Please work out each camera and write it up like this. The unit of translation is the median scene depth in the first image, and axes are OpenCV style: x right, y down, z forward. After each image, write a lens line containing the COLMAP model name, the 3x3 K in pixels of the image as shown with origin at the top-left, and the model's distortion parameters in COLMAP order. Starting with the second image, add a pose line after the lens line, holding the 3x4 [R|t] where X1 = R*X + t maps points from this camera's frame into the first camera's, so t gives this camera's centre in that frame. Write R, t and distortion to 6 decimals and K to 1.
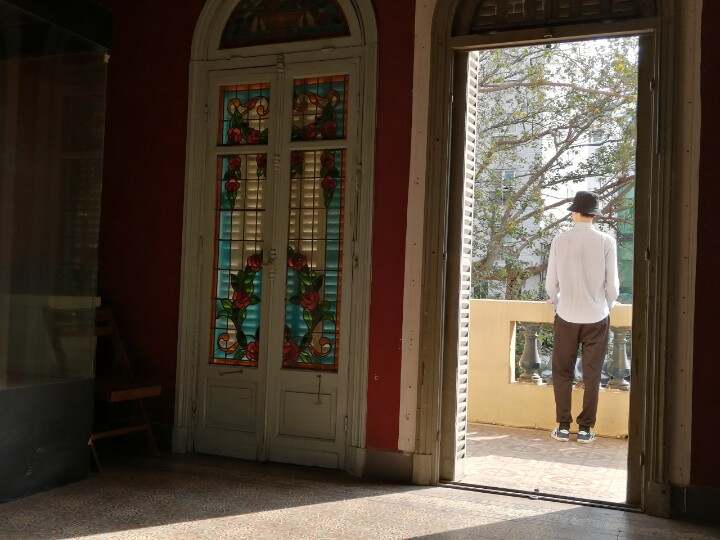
lens RADIAL K [[765.7, 0, 360.3], [0, 765.7, 283.9], [0, 0, 1]] dist [0.036367, -0.057781]
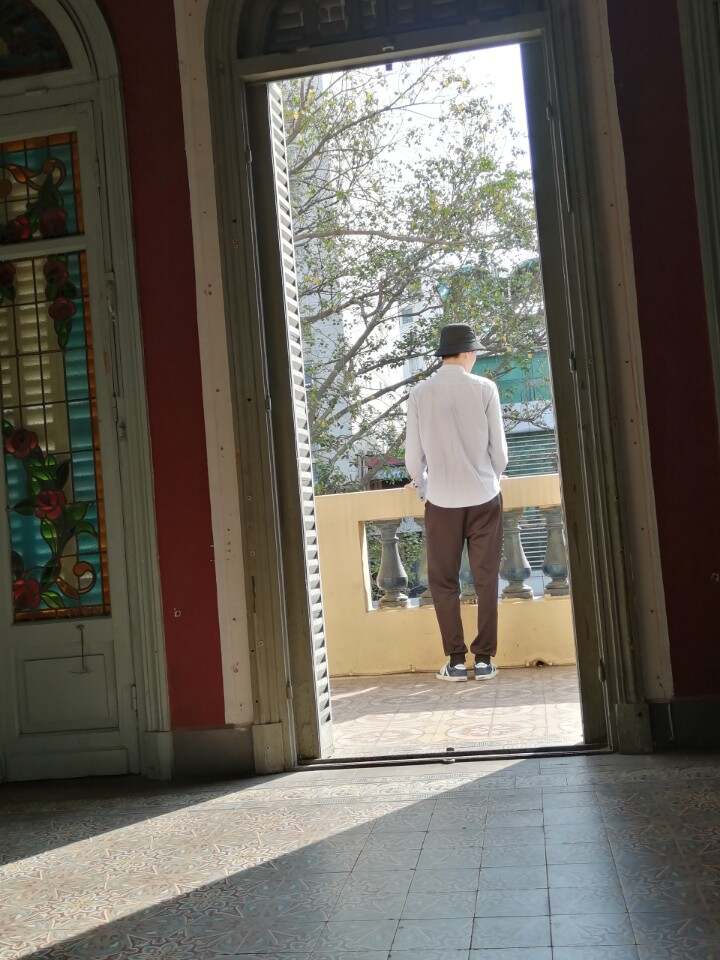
lens RADIAL K [[967.8, 0, 356.4], [0, 967.8, 513.0], [0, 0, 1]] dist [0.021002, -0.018172]
pose [[0.962915, -0.105582, 0.248287, -0.024051], [0.114940, 0.993095, -0.023457, 0.074056], [-0.244096, 0.051126, 0.968402, 0.200816]]
